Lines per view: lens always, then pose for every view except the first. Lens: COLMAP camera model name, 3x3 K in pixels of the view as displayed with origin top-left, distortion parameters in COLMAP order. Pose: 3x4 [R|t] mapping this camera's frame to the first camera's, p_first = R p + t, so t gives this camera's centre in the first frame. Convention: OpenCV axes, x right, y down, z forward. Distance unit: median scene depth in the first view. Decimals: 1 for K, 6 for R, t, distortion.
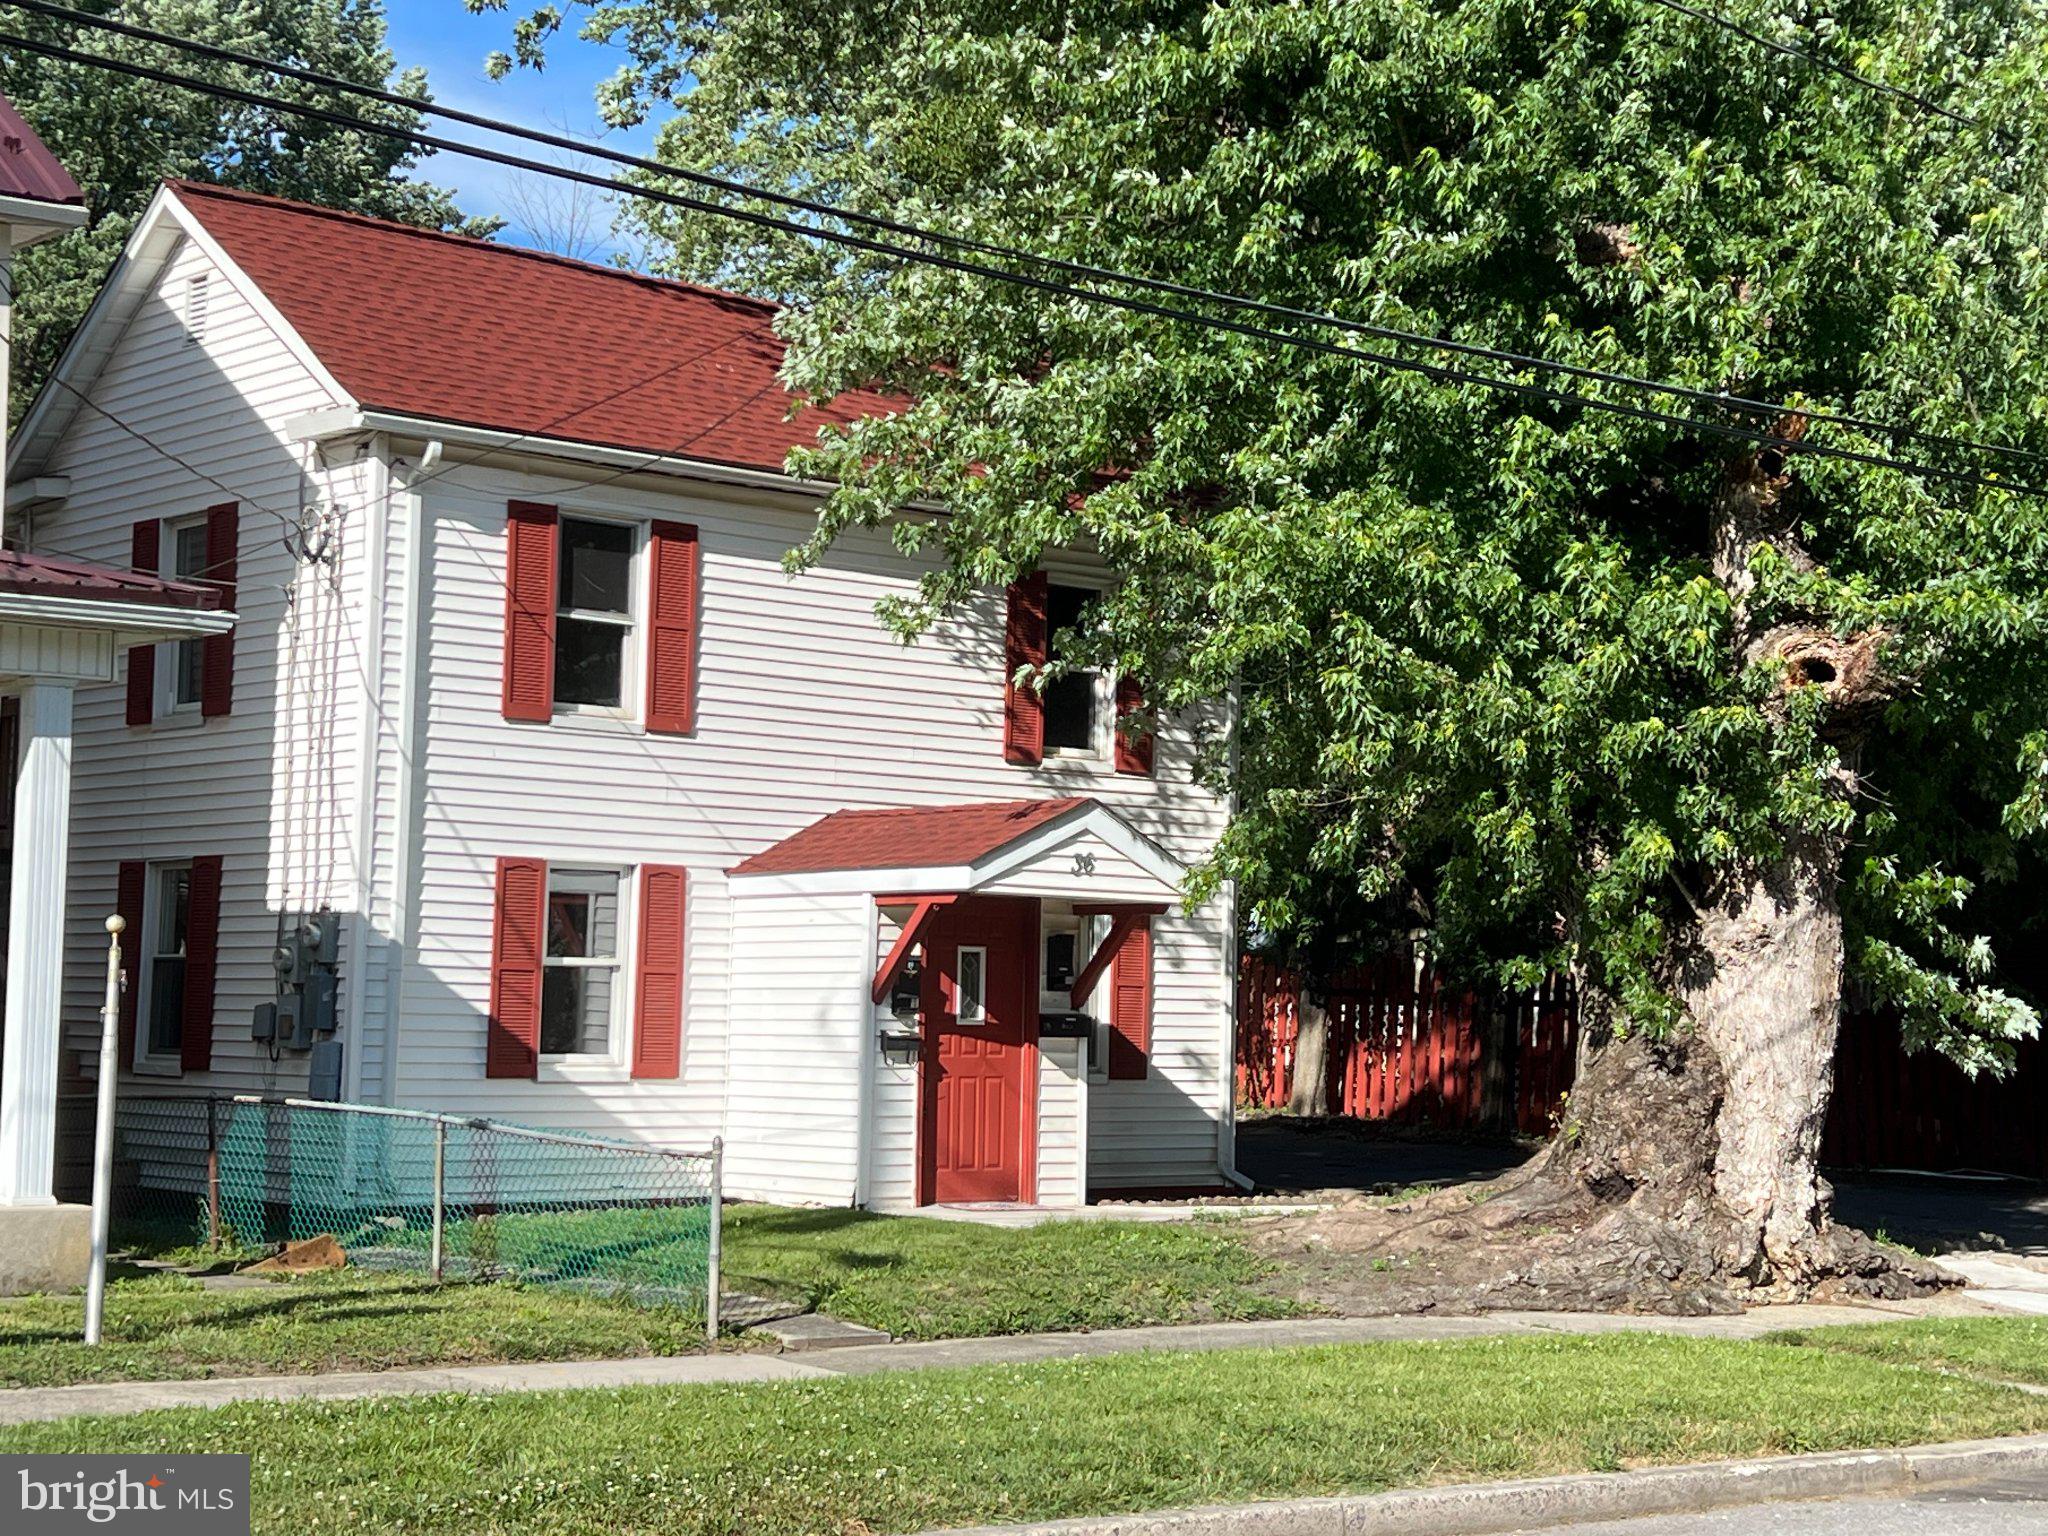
lens RADIAL K [[3412.6, 0, 1033.4], [0, 3412.6, 760.1], [0, 0, 1]] dist [0.093719, 0.000000]
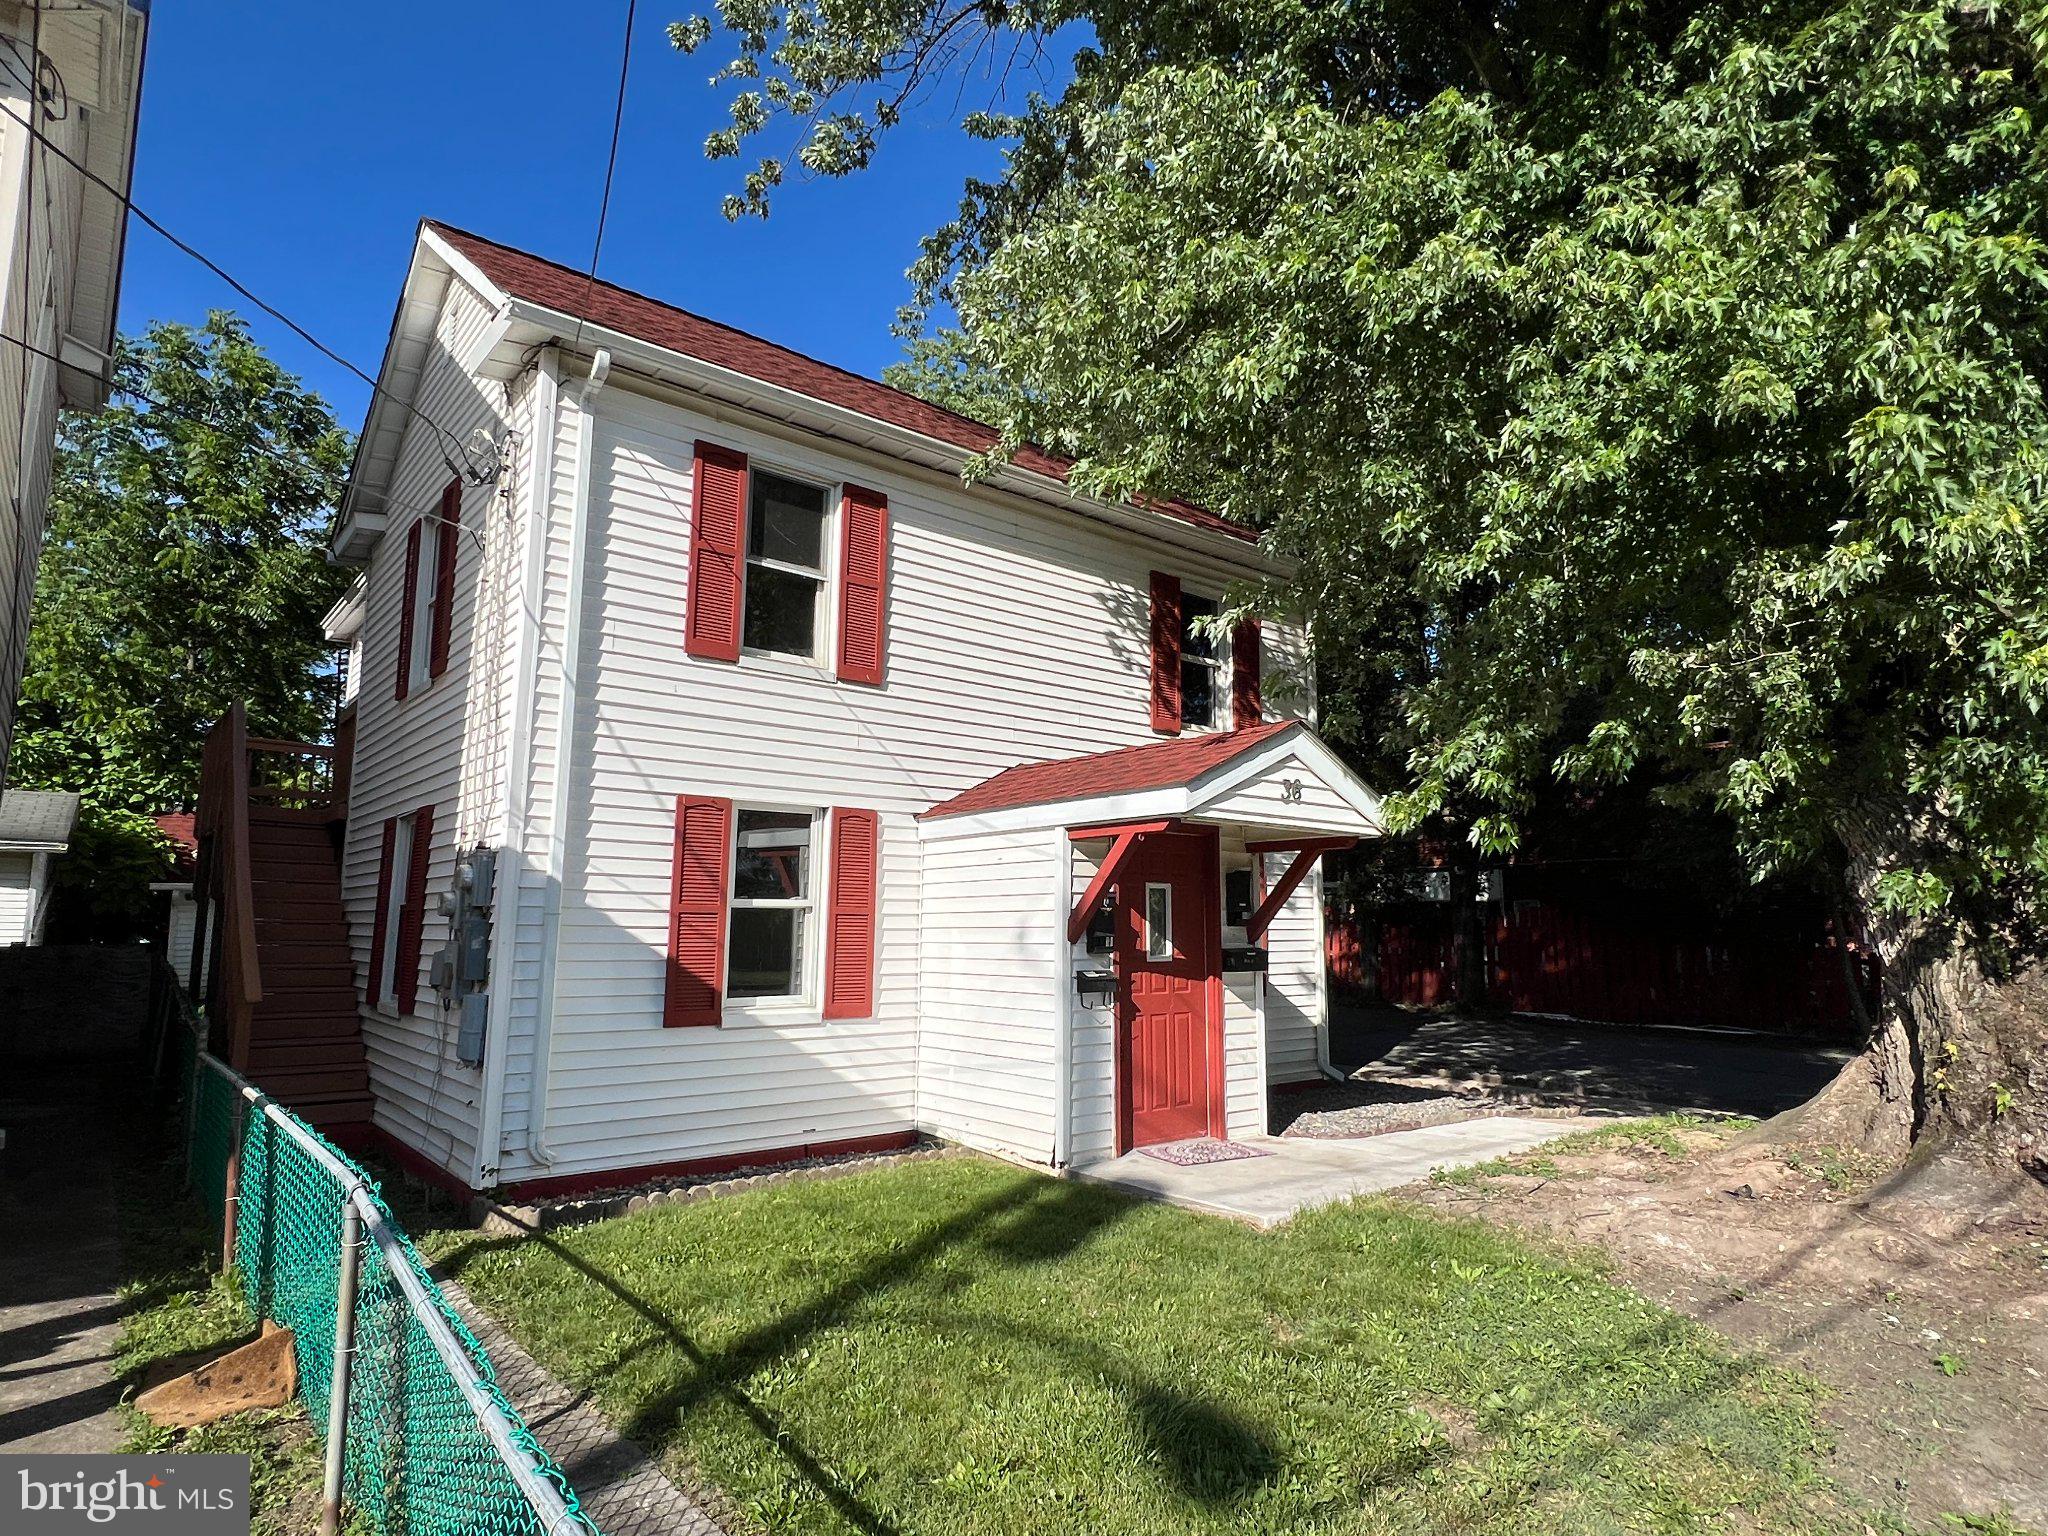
lens RADIAL K [[1144.3, 0, 1027.4], [0, 1144.3, 772.5], [0, 0, 1]] dist [-0.012665, 0.001512]
pose [[0.999876, -0.014890, -0.005215, -0.055154], [0.014543, 0.998020, -0.061189, 0.042443], [0.006115, 0.061106, 0.998113, 0.665239]]
